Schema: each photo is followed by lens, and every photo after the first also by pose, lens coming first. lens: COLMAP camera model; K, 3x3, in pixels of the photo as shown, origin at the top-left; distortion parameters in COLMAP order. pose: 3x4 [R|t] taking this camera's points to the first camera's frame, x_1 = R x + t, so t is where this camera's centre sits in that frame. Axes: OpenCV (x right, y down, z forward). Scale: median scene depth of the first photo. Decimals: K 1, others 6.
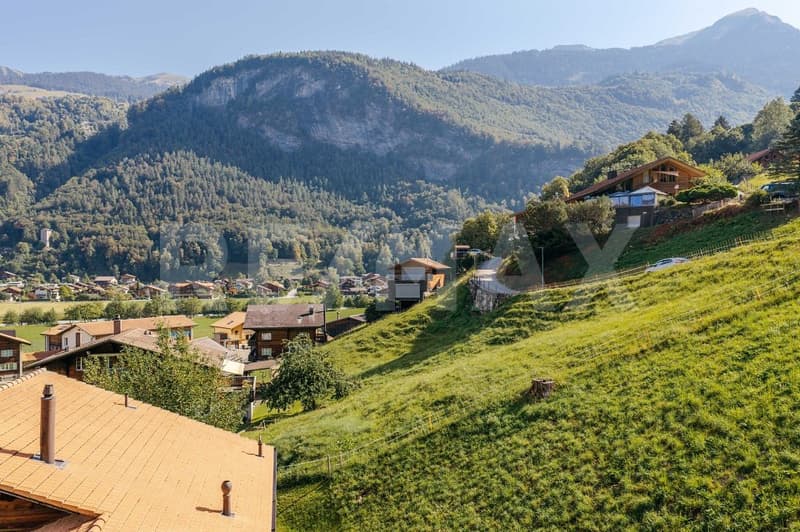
lens RADIAL K [[669.5, 0, 402.5], [0, 669.5, 266.9], [0, 0, 1]] dist [0.033142, 0.003146]
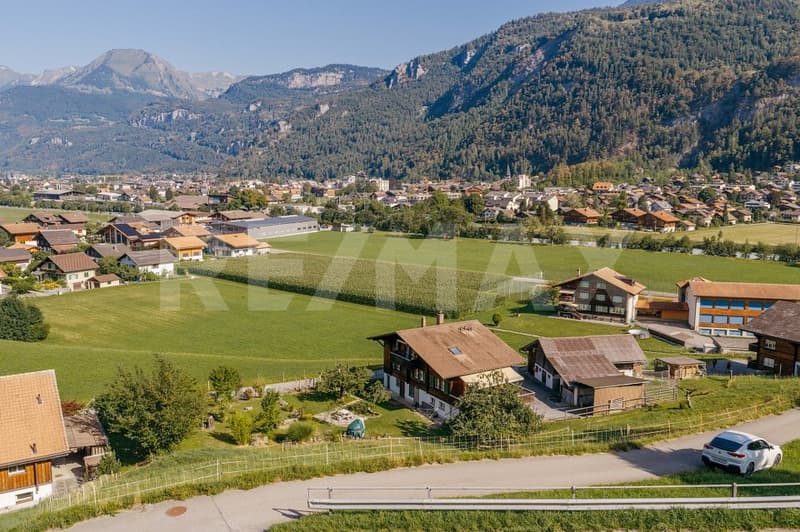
lens RADIAL K [[675.1, 0, 404.0], [0, 675.1, 270.8], [0, 0, 1]] dist [0.032570, -0.007820]
pose [[0.364157, 0.150908, -0.919030, 0.040910], [-0.014292, 0.987574, 0.156500, -0.011616], [0.931228, -0.043856, 0.361789, 0.029809]]
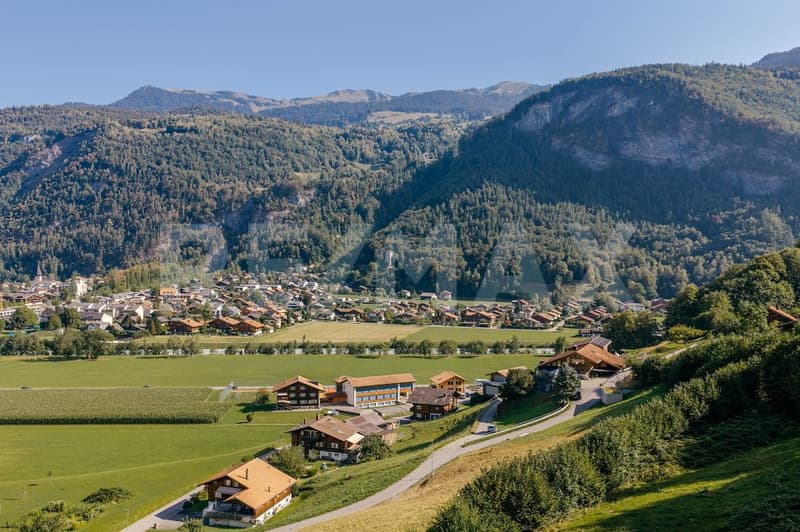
lens RADIAL K [[675.1, 0, 404.0], [0, 675.1, 270.8], [0, 0, 1]] dist [0.032570, -0.007820]
pose [[0.881092, 0.025281, -0.472269, 0.067224], [-0.017941, 0.999638, 0.020041, -0.032948], [0.472604, -0.009185, 0.881227, -0.070777]]
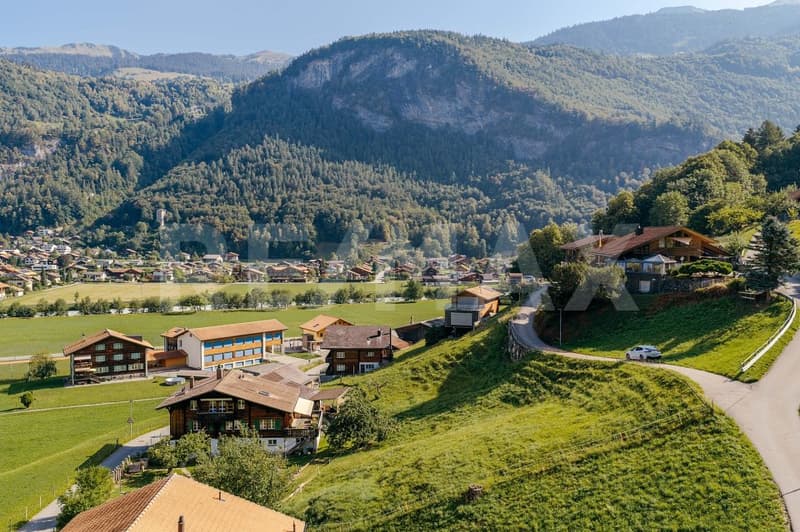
lens RADIAL K [[664.2, 0, 402.6], [0, 664.2, 268.5], [0, 0, 1]] dist [0.038517, -0.017852]
pose [[0.990505, 0.016022, -0.136541, 0.006568], [-0.009694, 0.998853, 0.046884, -0.010977], [0.137136, -0.045115, 0.989524, -0.014341]]
